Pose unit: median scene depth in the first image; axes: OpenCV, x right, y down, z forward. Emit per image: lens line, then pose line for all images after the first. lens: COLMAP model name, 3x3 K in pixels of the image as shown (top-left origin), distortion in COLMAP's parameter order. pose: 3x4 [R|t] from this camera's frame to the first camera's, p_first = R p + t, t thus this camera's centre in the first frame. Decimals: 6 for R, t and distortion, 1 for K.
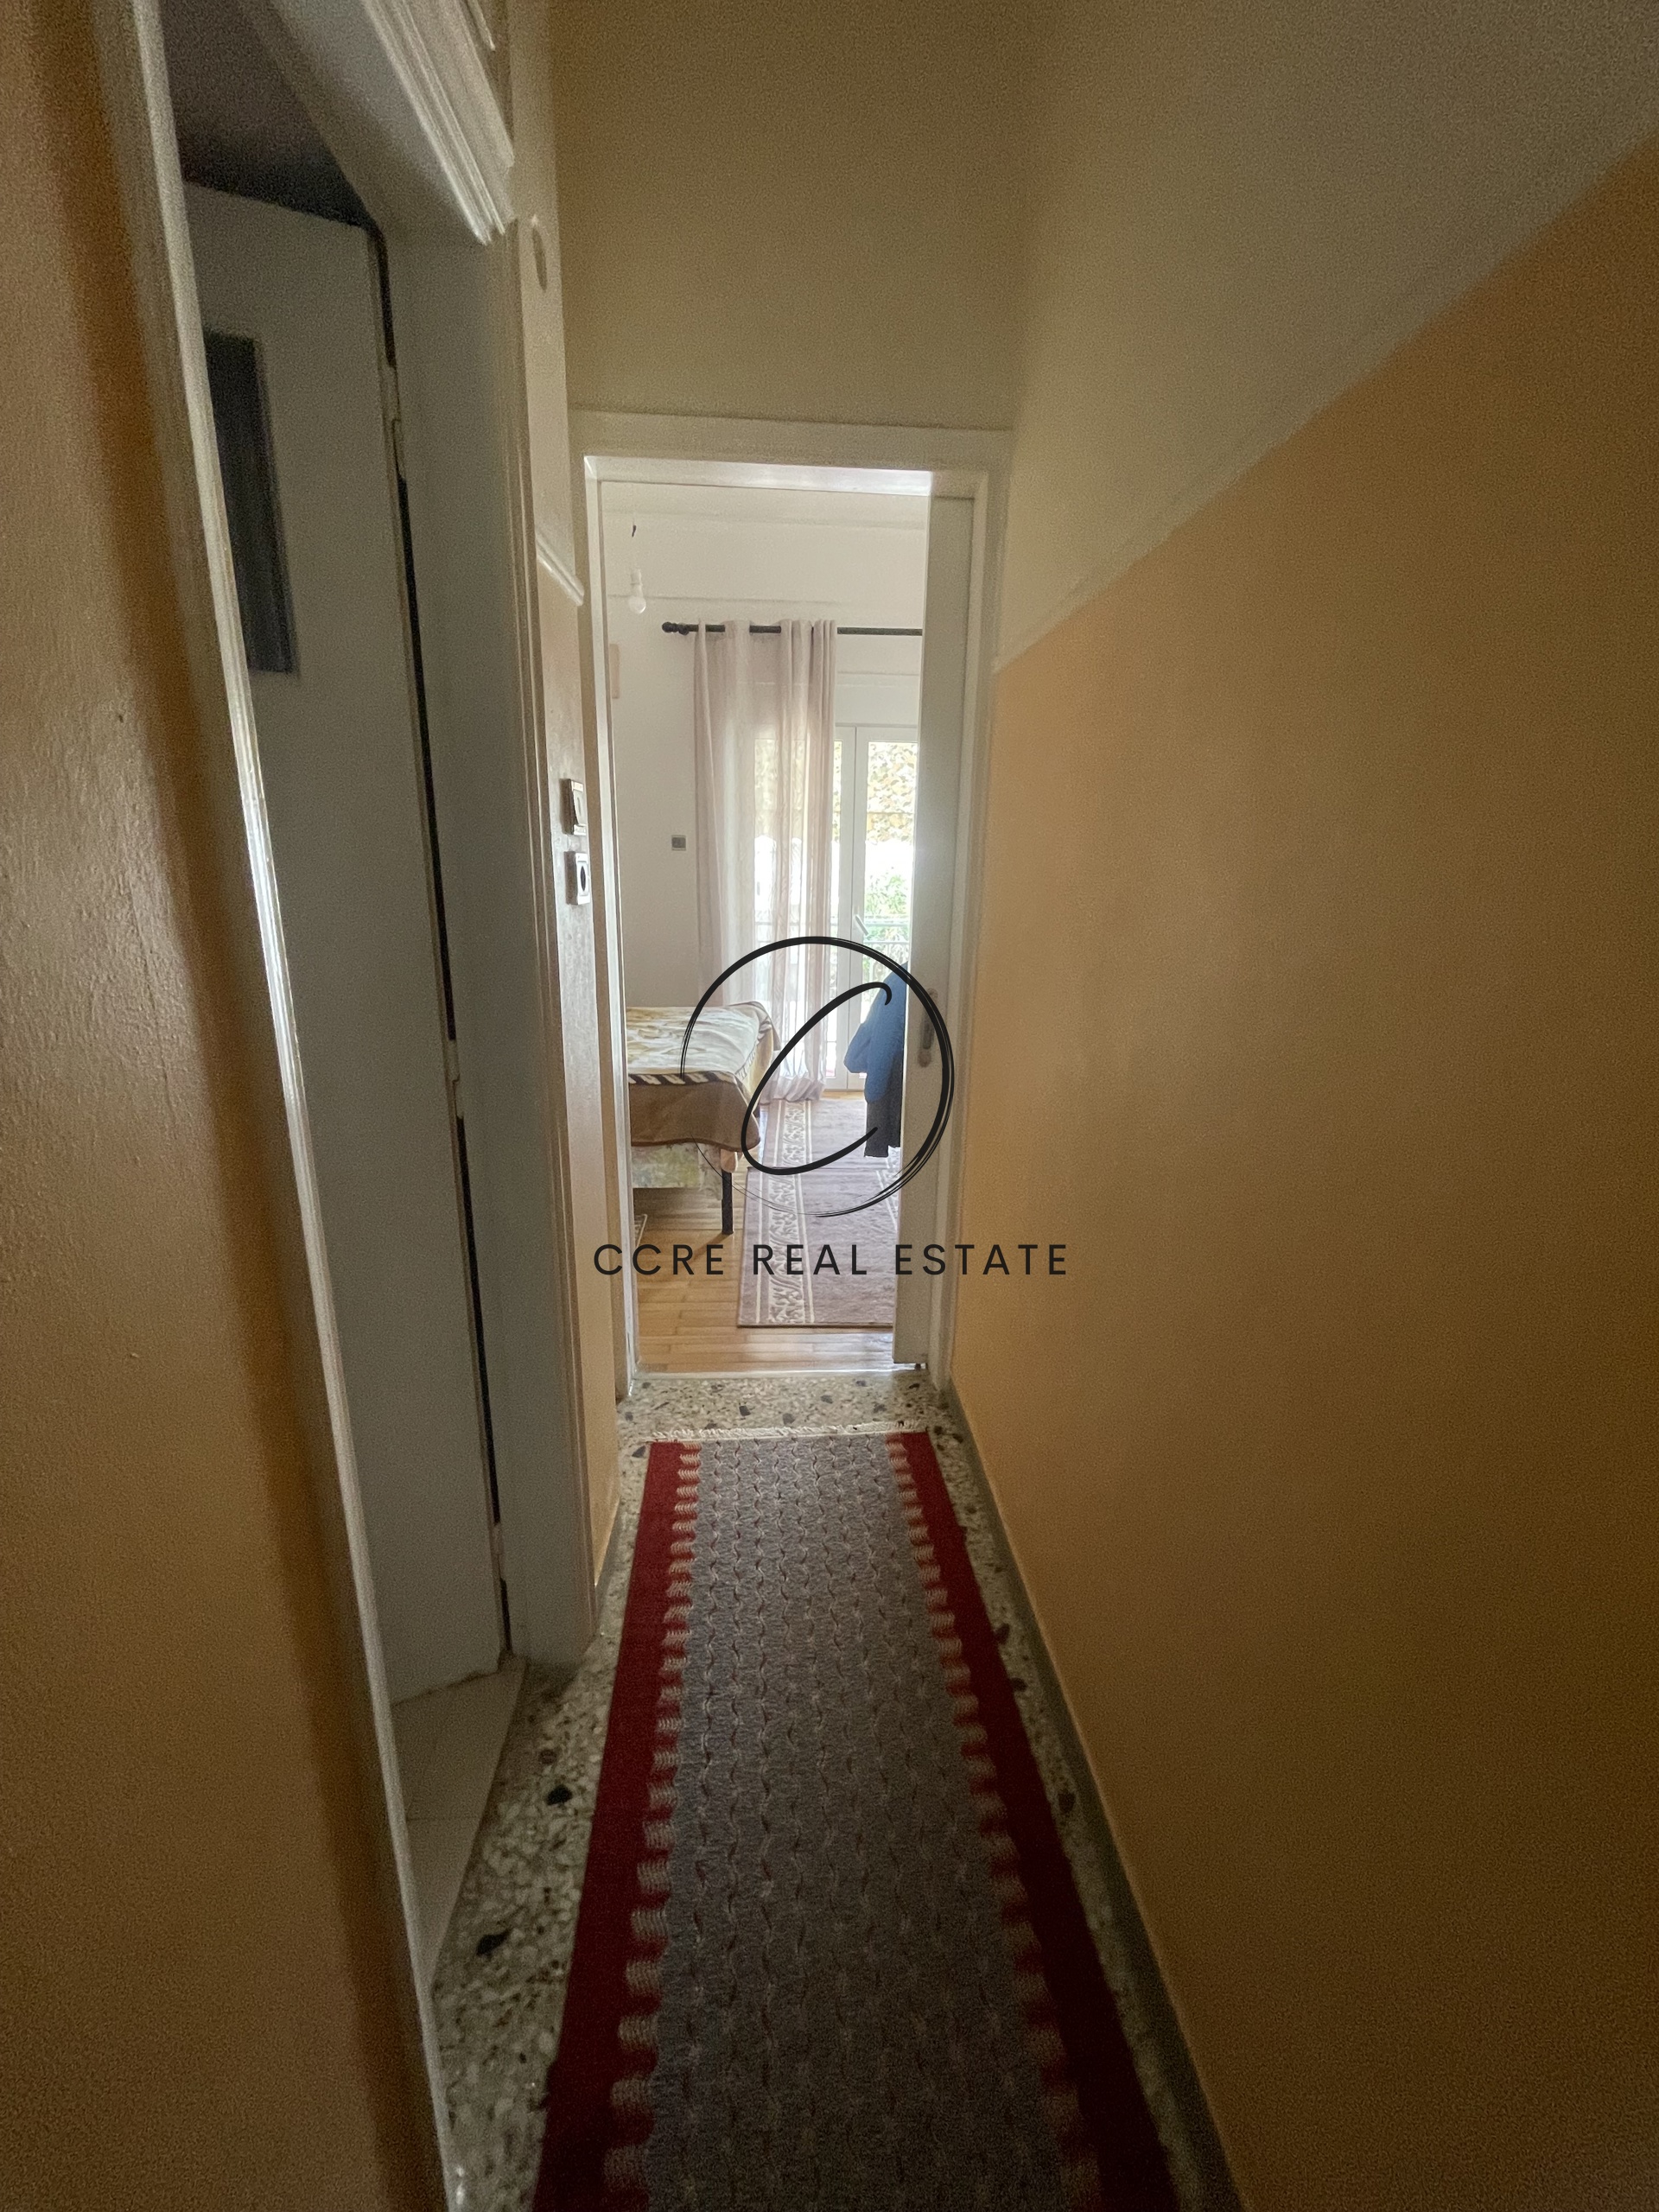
lens RADIAL K [[897.7, 0, 820.6], [0, 897.7, 1100.3], [0, 0, 1]] dist [-0.002244, 0.000245]
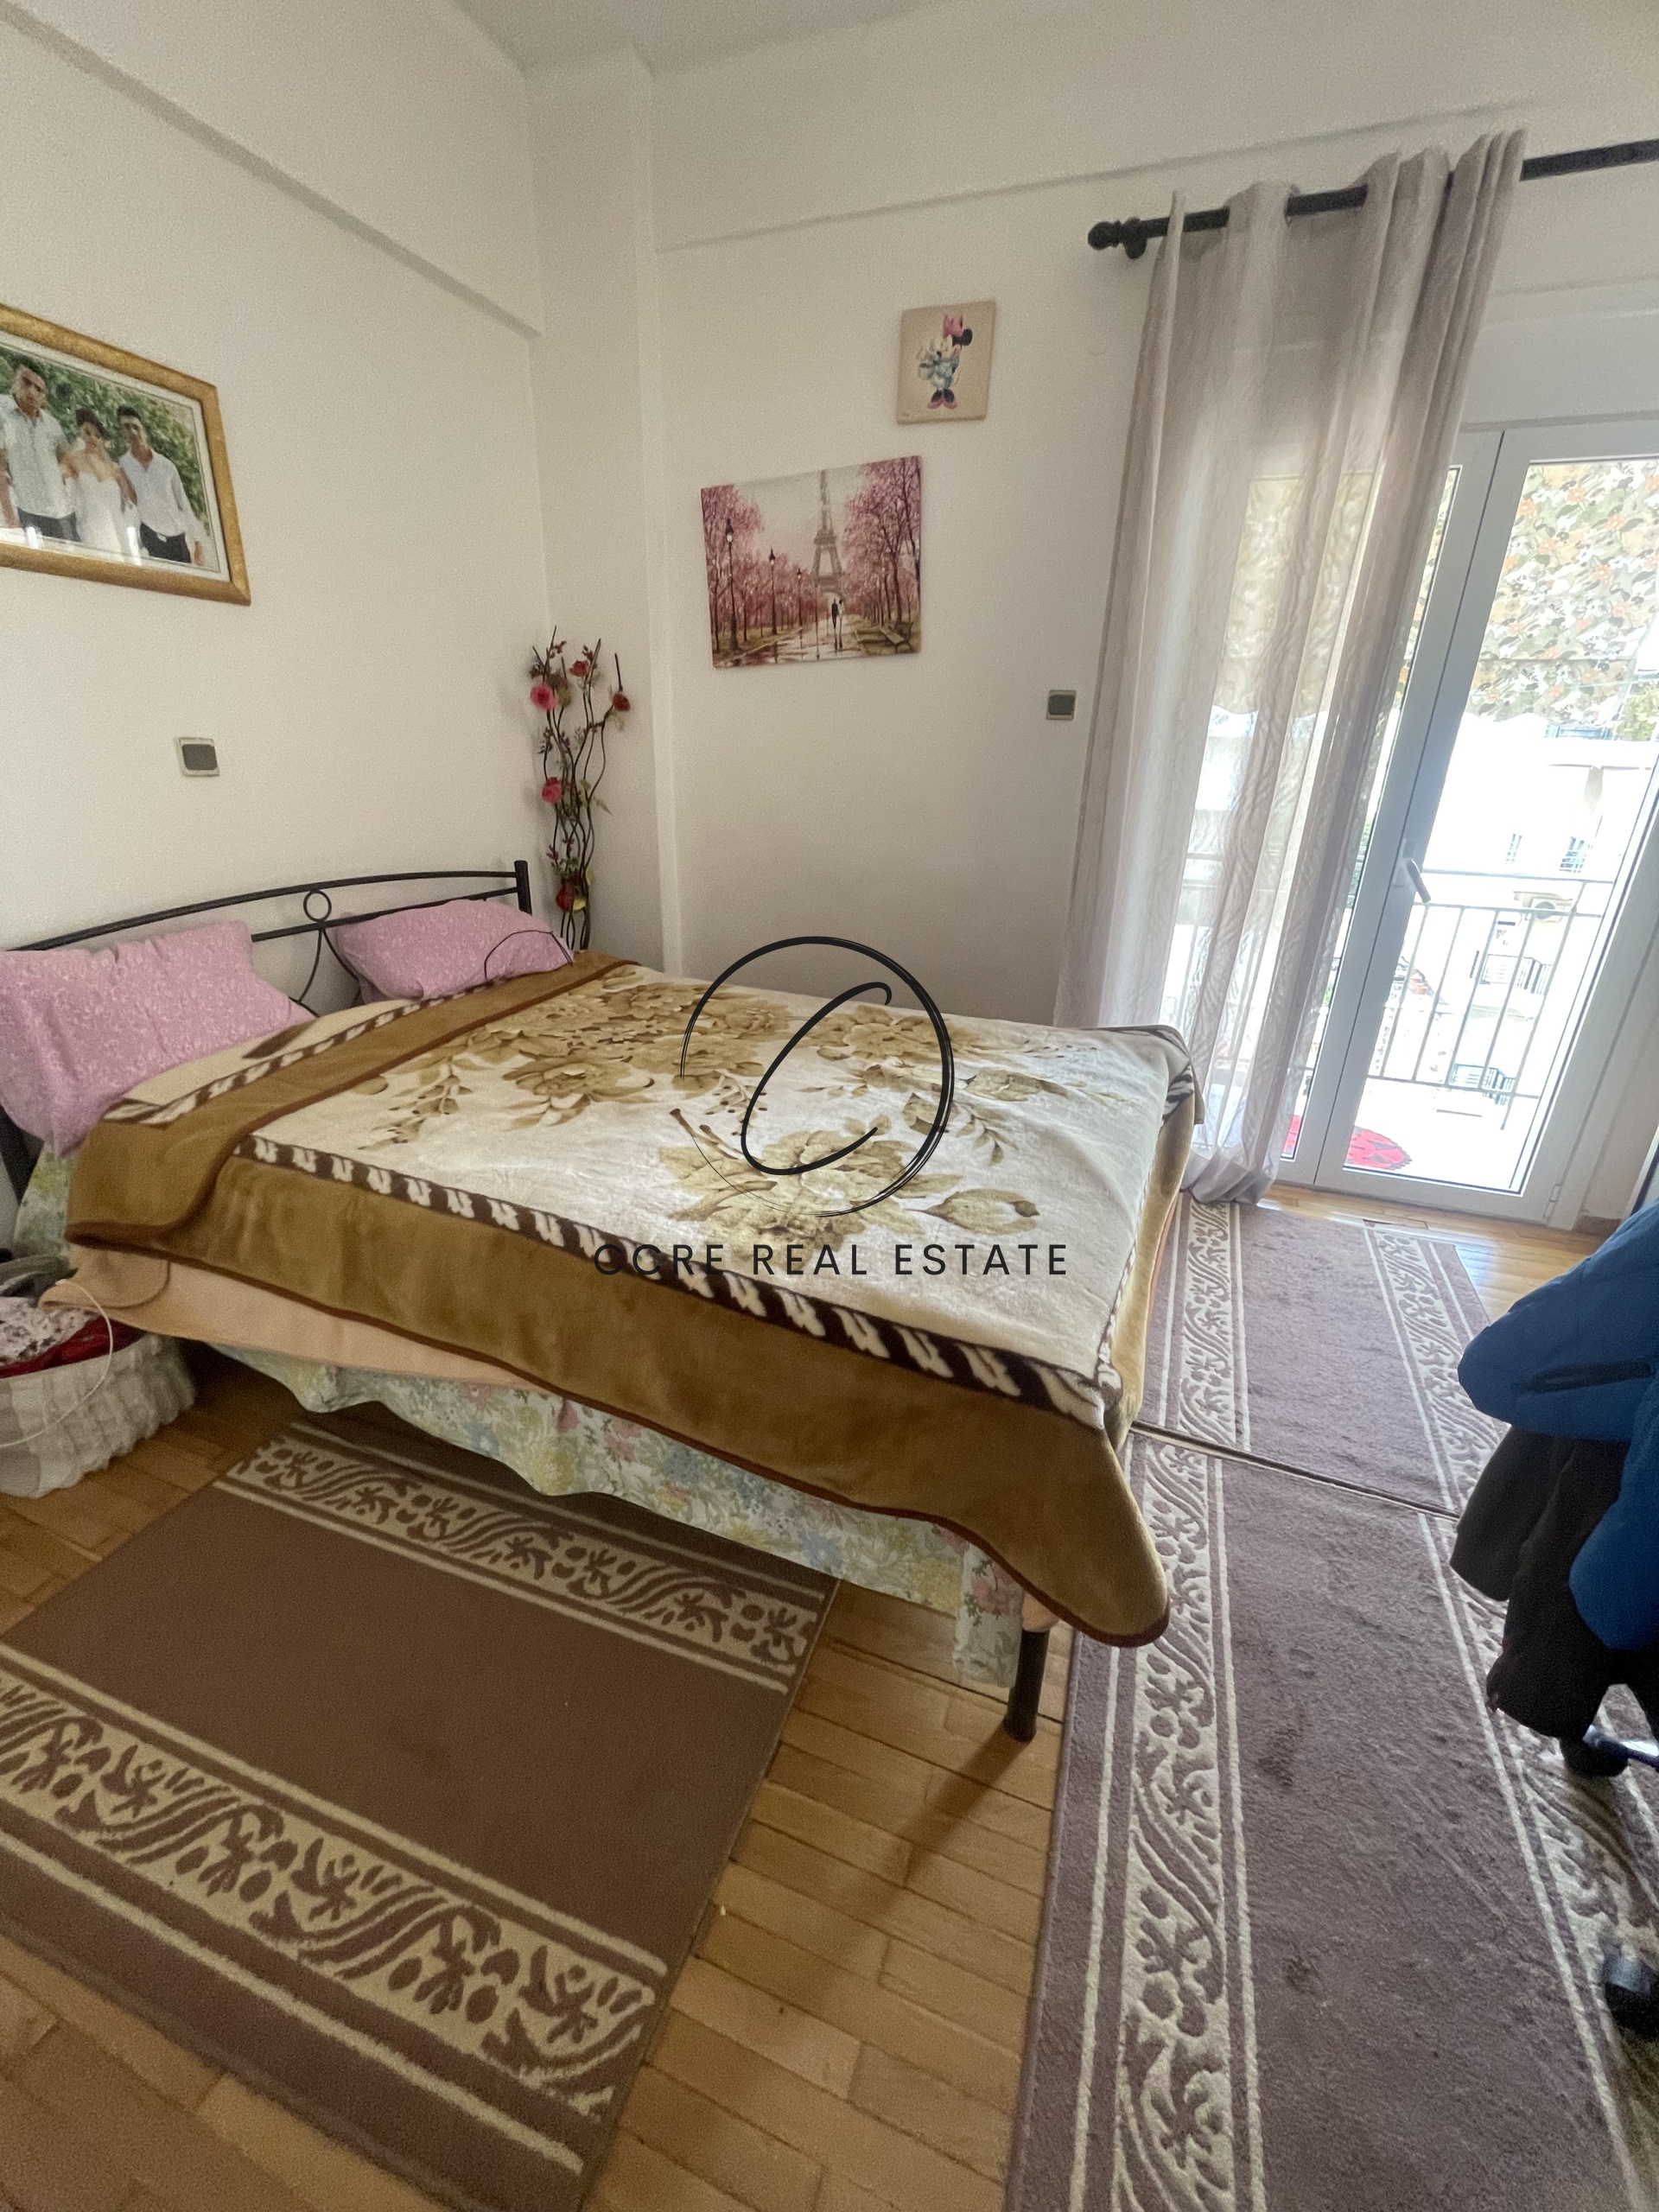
lens RADIAL K [[897.7, 0, 840.7], [0, 897.7, 1100.3], [0, 0, 1]] dist [-0.002244, 0.000245]
pose [[0.922657, 0.152929, -0.354000, -0.058834], [-0.116281, 0.985607, 0.122712, -0.114368], [0.367671, -0.072058, 0.927160, 0.470884]]
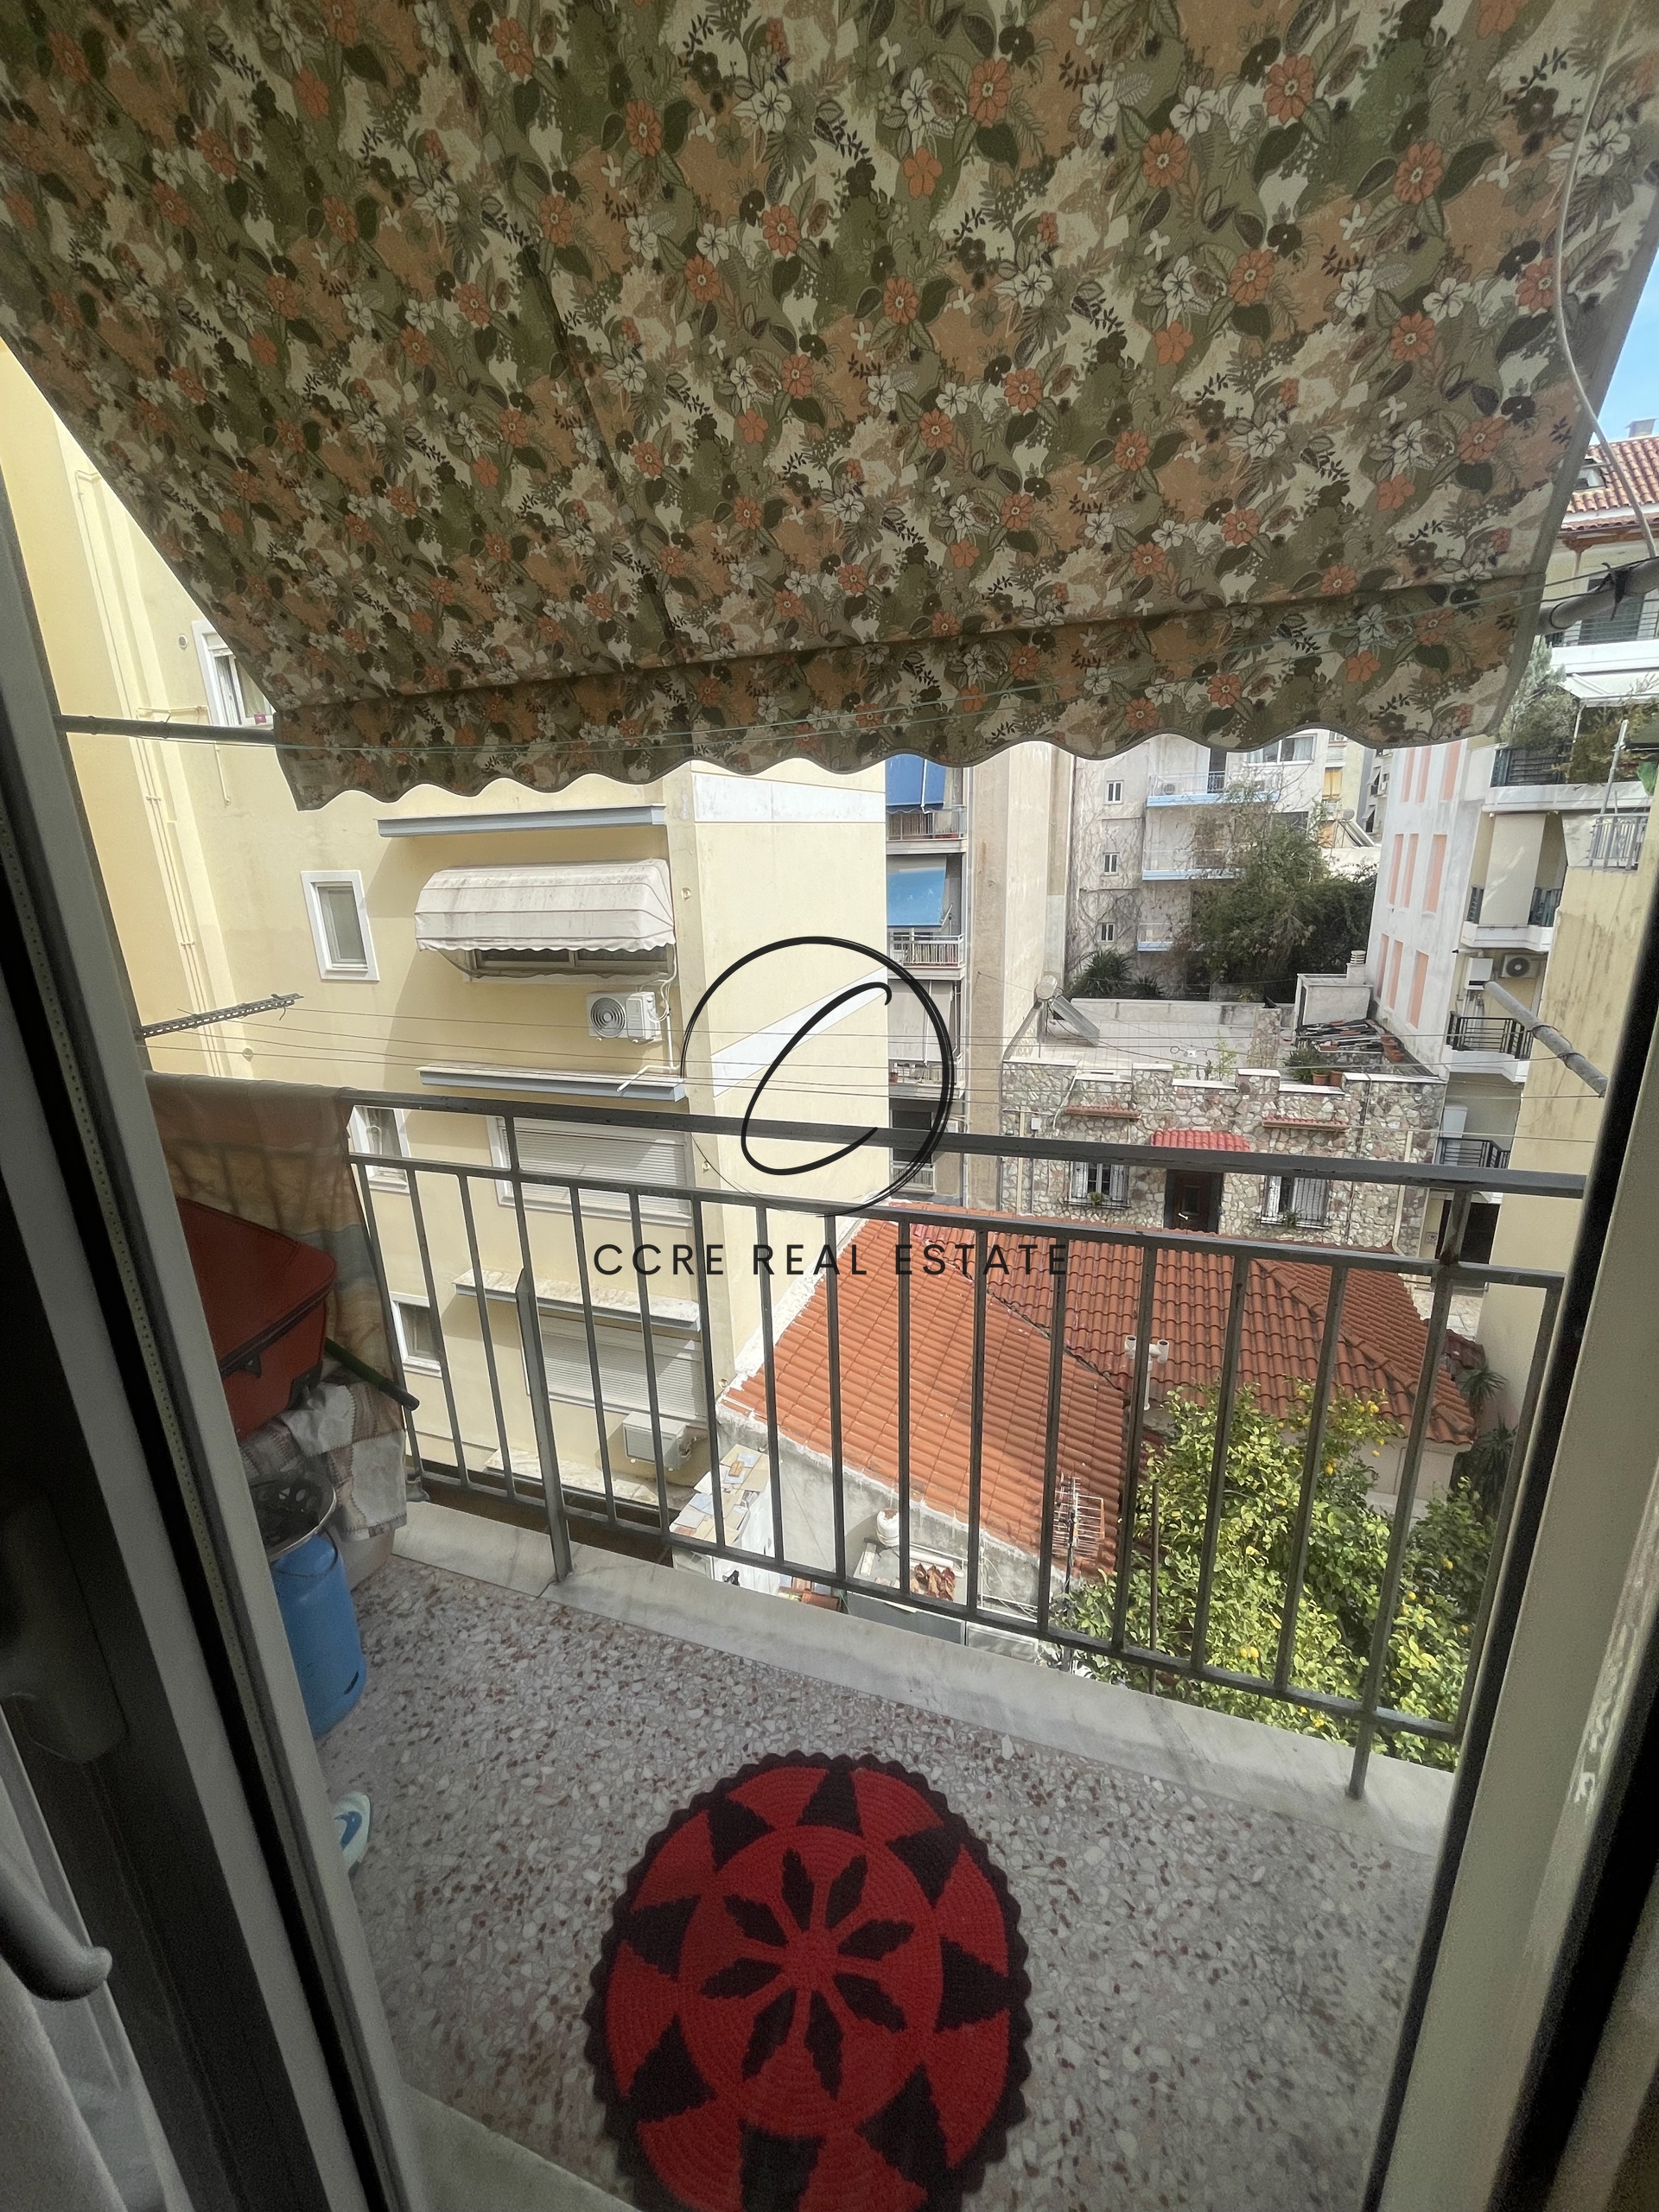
lens RADIAL K [[897.7, 0, 829.6], [0, 897.7, 1100.7], [0, 0, 1]] dist [-0.002244, 0.000245]
pose [[0.925255, 0.064395, -0.373840, 0.067544], [-0.057019, 0.997899, 0.030769, -0.223127], [0.375036, -0.007153, 0.926983, 0.857009]]
